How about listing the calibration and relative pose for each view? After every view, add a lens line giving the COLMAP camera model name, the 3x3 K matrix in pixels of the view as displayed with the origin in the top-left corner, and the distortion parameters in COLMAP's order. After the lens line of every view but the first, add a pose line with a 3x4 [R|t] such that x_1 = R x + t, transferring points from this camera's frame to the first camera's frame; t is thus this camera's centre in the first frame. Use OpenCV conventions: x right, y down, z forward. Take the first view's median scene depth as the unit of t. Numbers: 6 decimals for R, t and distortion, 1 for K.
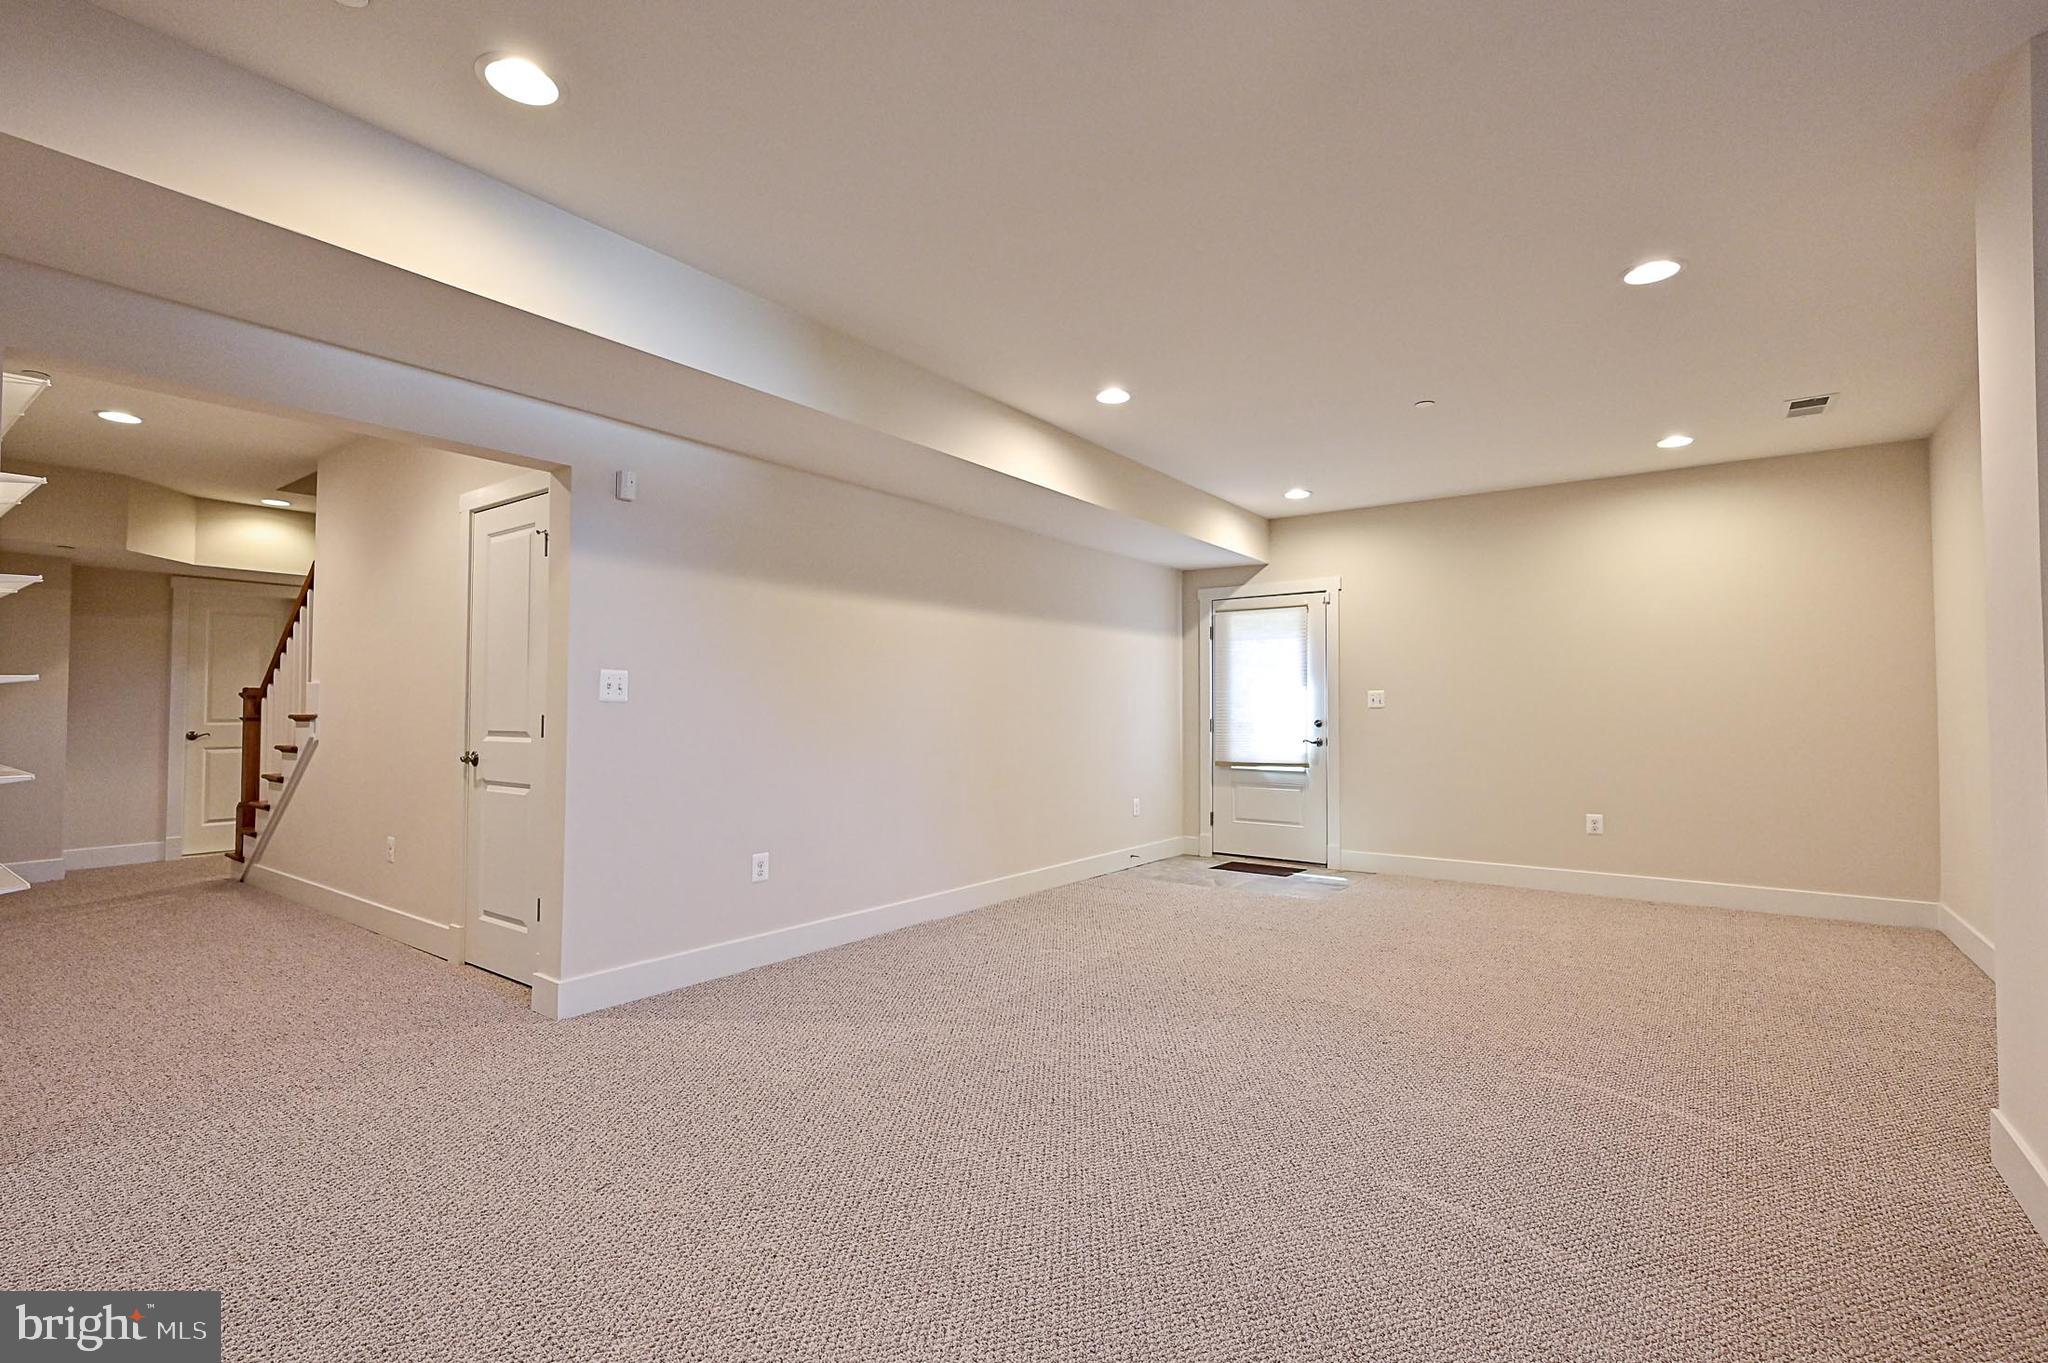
lens RADIAL K [[930.1, 0, 1012.7], [0, 930.1, 687.2], [0, 0, 1]] dist [0.002676, 0.001030]
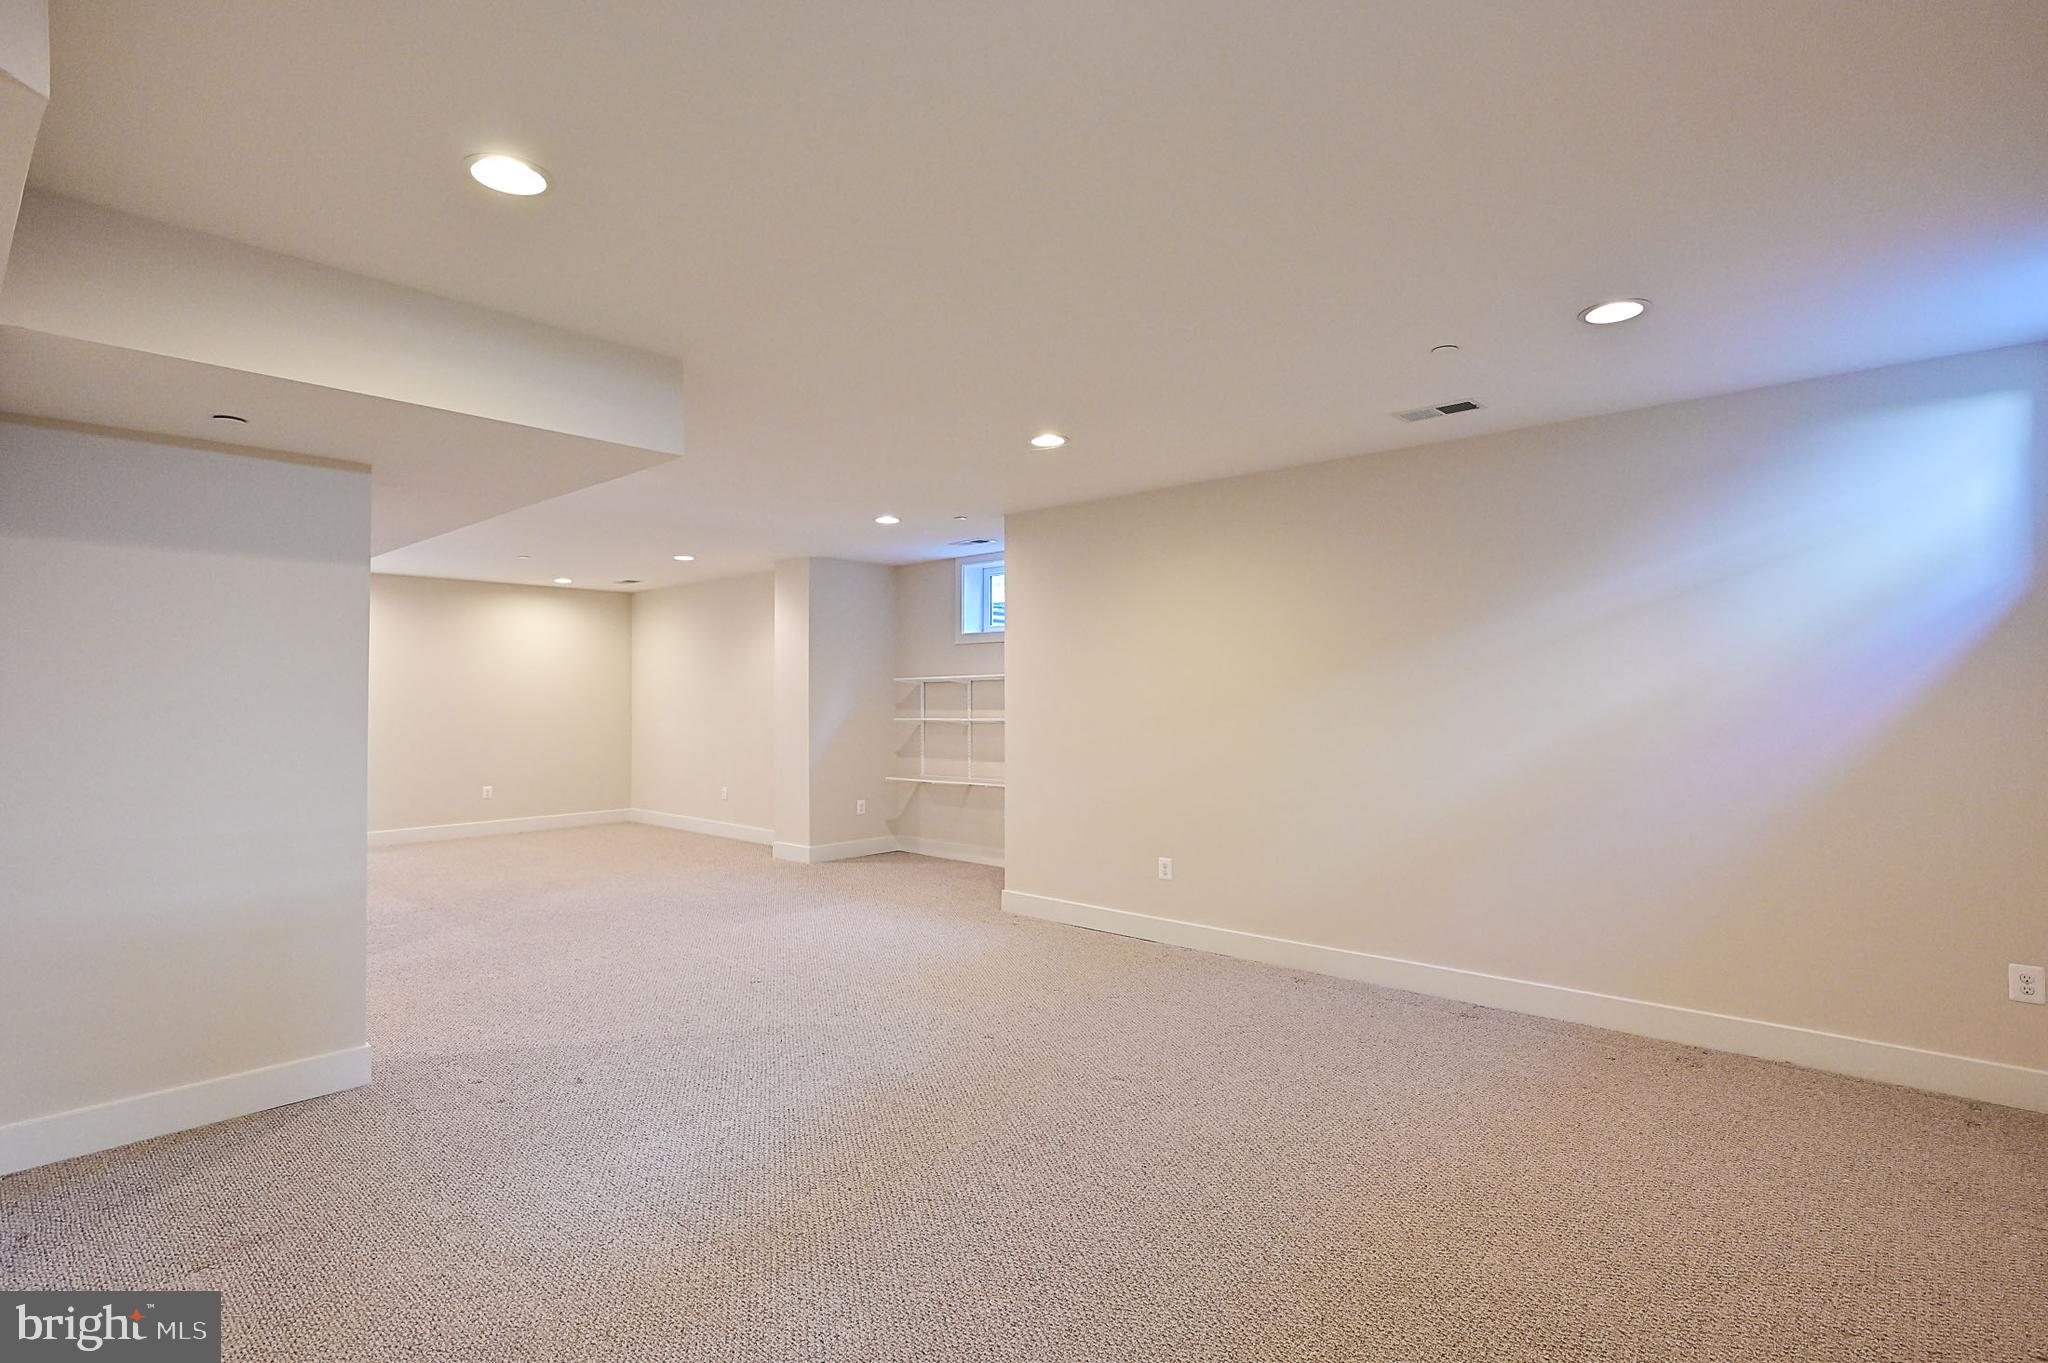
lens RADIAL K [[1017.3, 0, 1027.9], [0, 1017.3, 677.1], [0, 0, 1]] dist [-0.005212, -0.000322]
pose [[0.094445, 0.014522, 0.995424, -0.902766], [-0.021351, 0.999693, -0.012558, -0.045885], [-0.995301, -0.020067, 0.094726, -0.097112]]
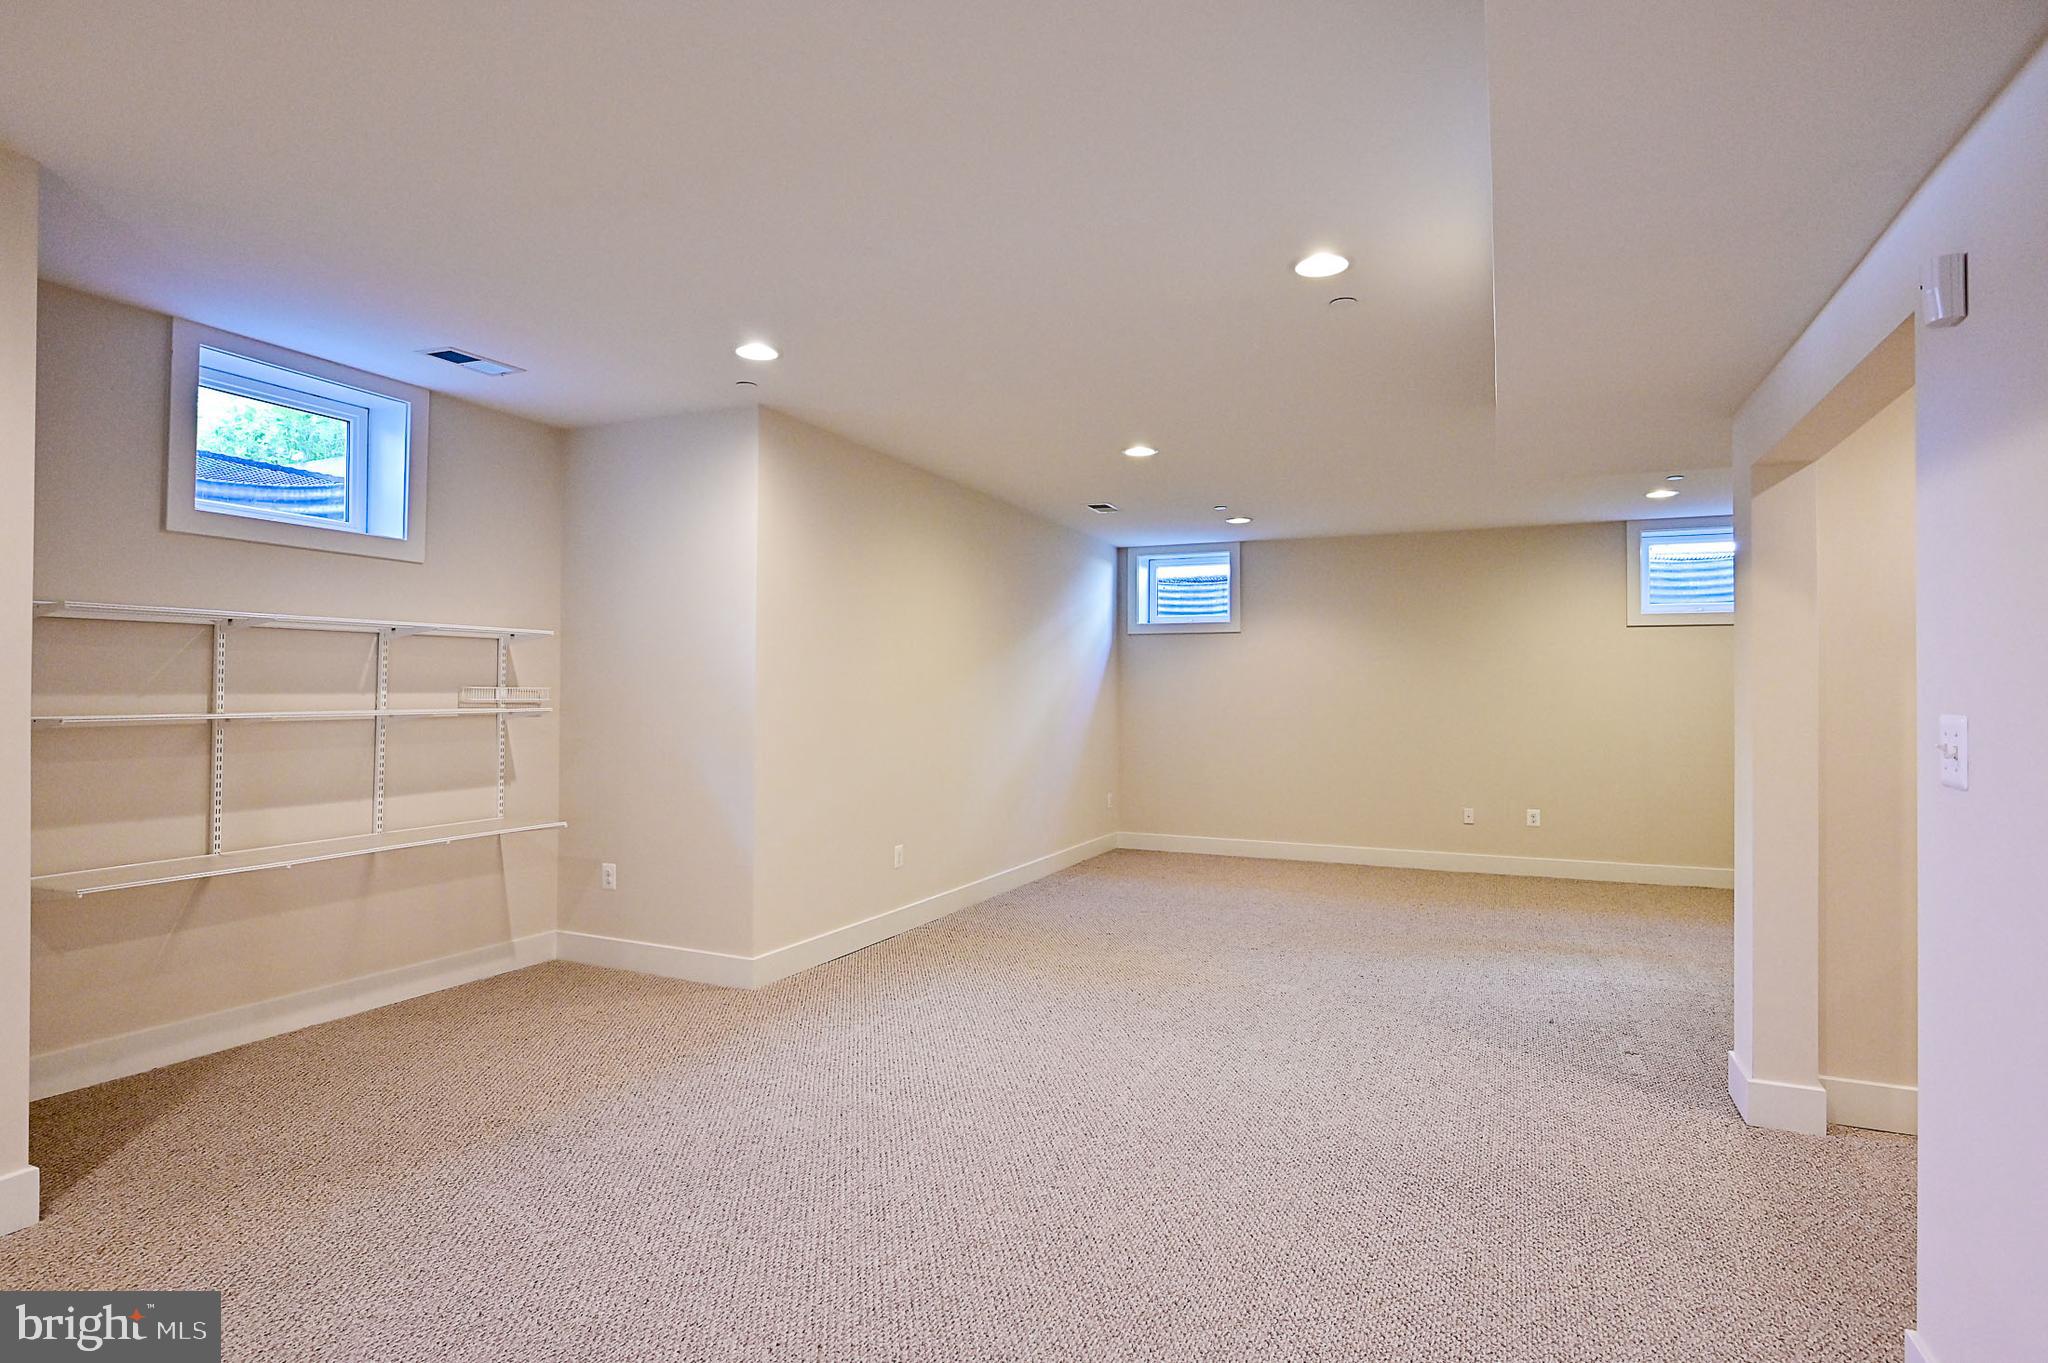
lens RADIAL K [[1045.4, 0, 1041.3], [0, 1045.4, 684.6], [0, 0, 1]] dist [-0.014655, -0.000182]
pose [[-0.969286, -0.011549, -0.245665, 0.061131], [-0.002330, 0.999283, -0.037784, -0.004648], [0.245925, -0.036051, -0.968618, 0.726962]]
